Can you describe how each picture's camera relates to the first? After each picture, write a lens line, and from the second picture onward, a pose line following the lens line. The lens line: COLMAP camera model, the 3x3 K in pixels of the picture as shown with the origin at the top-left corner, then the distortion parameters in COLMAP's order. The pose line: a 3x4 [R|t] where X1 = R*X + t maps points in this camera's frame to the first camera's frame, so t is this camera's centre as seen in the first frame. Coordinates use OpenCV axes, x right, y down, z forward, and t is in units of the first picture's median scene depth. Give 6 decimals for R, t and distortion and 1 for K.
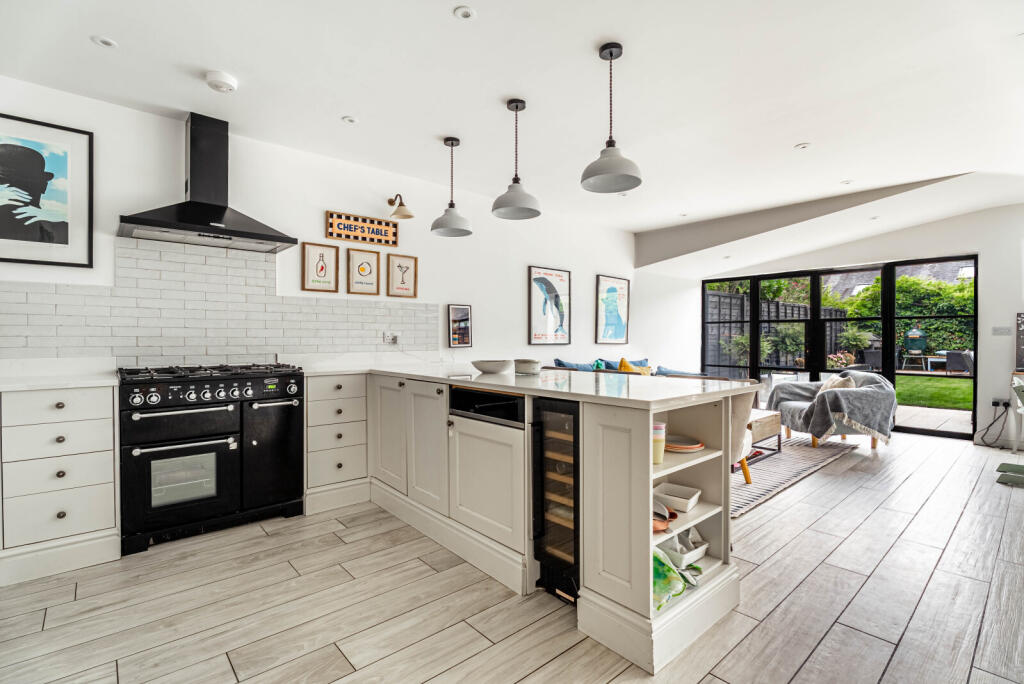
lens RADIAL K [[477.3, 0, 517.5], [0, 477.3, 331.2], [0, 0, 1]] dist [-0.012685, -0.000548]
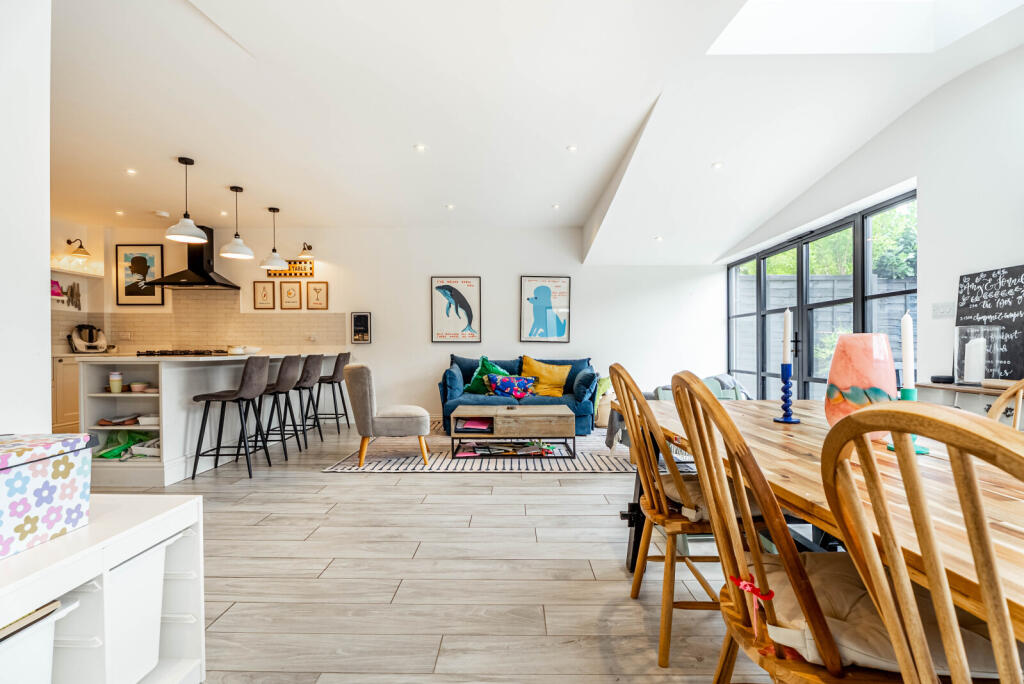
lens RADIAL K [[477.3, 0, 516.5], [0, 477.3, 349.9], [0, 0, 1]] dist [-0.012685, -0.000548]
pose [[0.744549, 0.004750, -0.667551, 1.728895], [0.009601, 0.999795, 0.017822, 0.049927], [0.667499, -0.019679, 0.744351, 0.417443]]
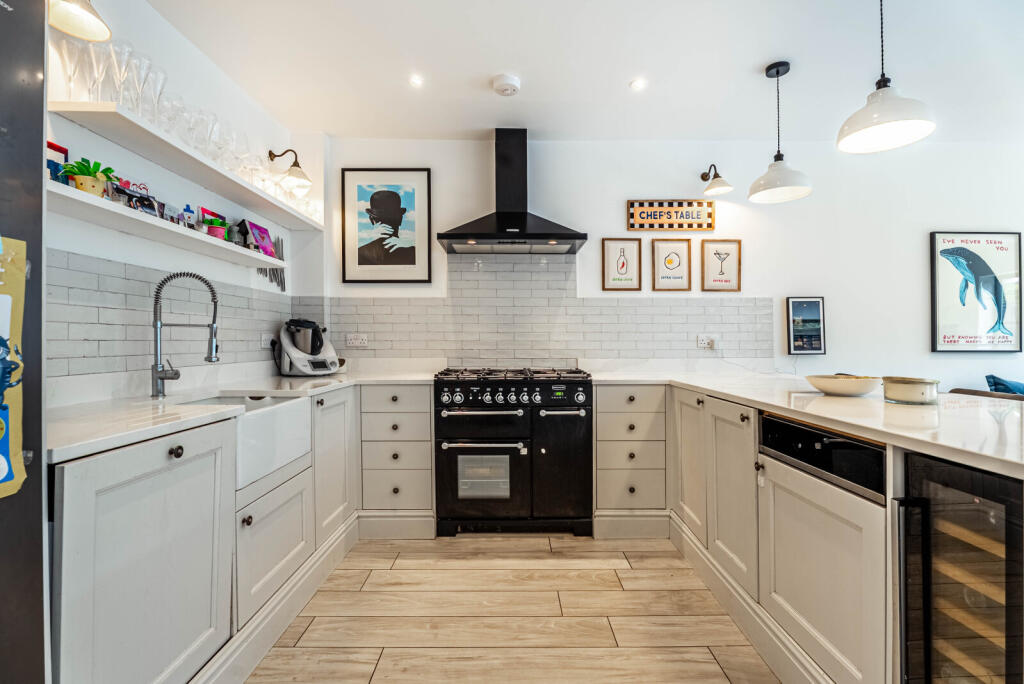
lens RADIAL K [[477.3, 0, 513.6], [0, 477.3, 338.5], [0, 0, 1]] dist [-0.012685, -0.000548]
pose [[0.749088, -0.006502, -0.662438, 0.040585], [0.009960, 0.999949, 0.001448, 0.005510], [0.662395, -0.007683, 0.749115, 0.227387]]
